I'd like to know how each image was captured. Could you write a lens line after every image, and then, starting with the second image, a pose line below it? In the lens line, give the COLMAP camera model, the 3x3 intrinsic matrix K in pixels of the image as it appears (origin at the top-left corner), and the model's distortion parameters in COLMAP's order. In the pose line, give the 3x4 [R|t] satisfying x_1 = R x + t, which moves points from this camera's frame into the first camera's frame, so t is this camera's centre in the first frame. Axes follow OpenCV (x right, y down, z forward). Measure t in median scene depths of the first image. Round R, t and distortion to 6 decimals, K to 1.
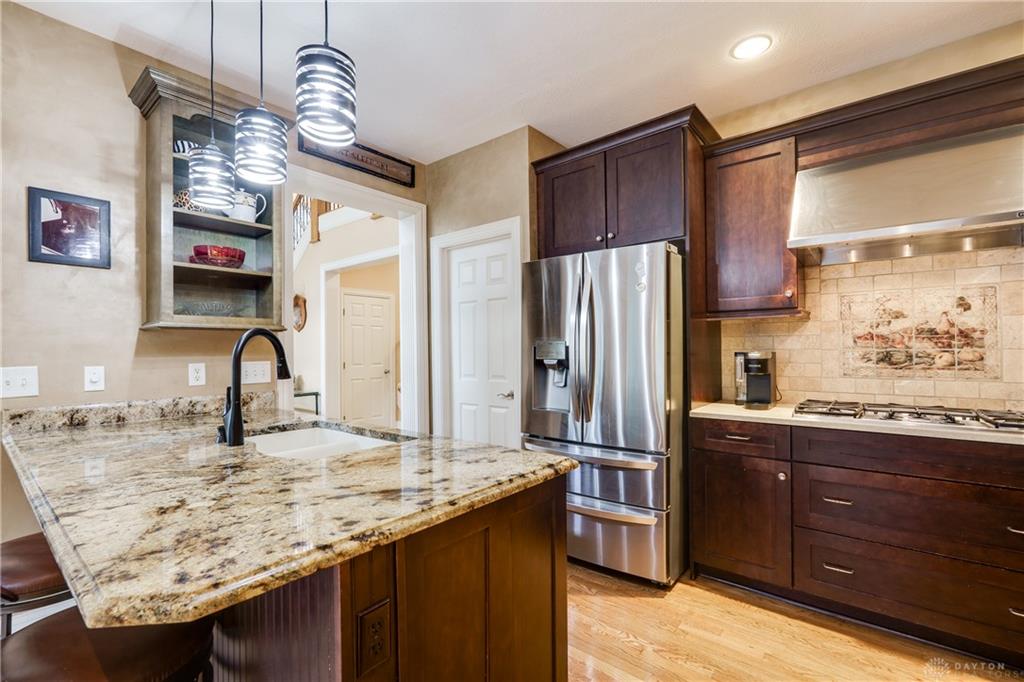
lens RADIAL K [[452.7, 0, 512.3], [0, 452.7, 348.5], [0, 0, 1]] dist [-0.000396, -0.000059]
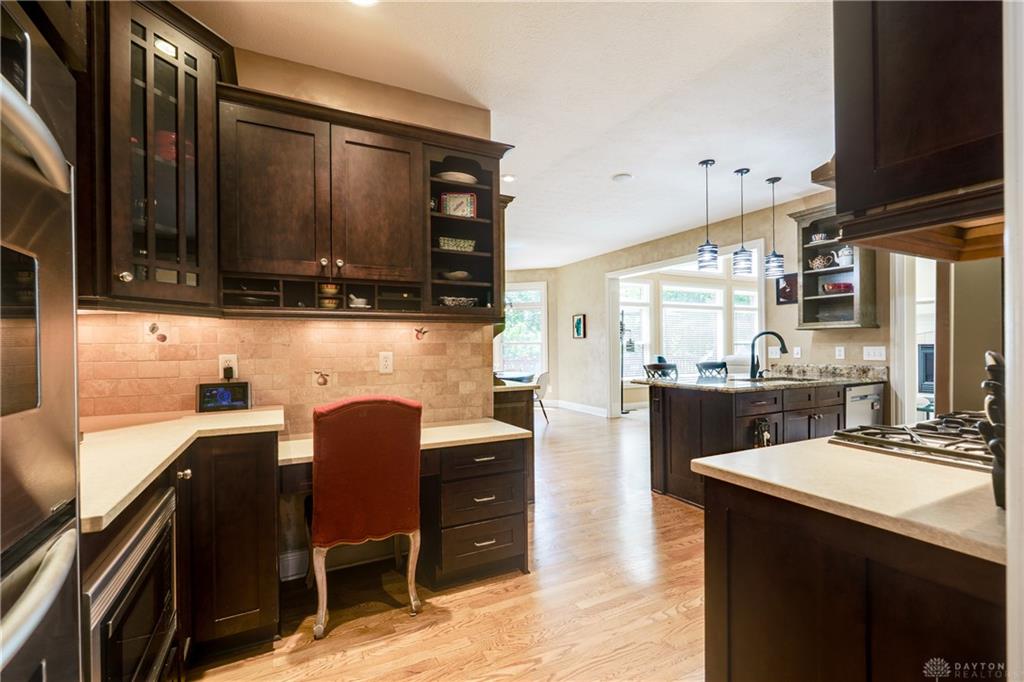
lens RADIAL K [[452.7, 0, 511.5], [0, 452.7, 342.7], [0, 0, 1]] dist [-0.000396, -0.000059]
pose [[-0.400438, 0.015739, -0.916189, 1.713724], [0.023016, 0.999710, 0.007115, -0.031080], [0.916035, -0.018238, -0.400684, 0.594523]]
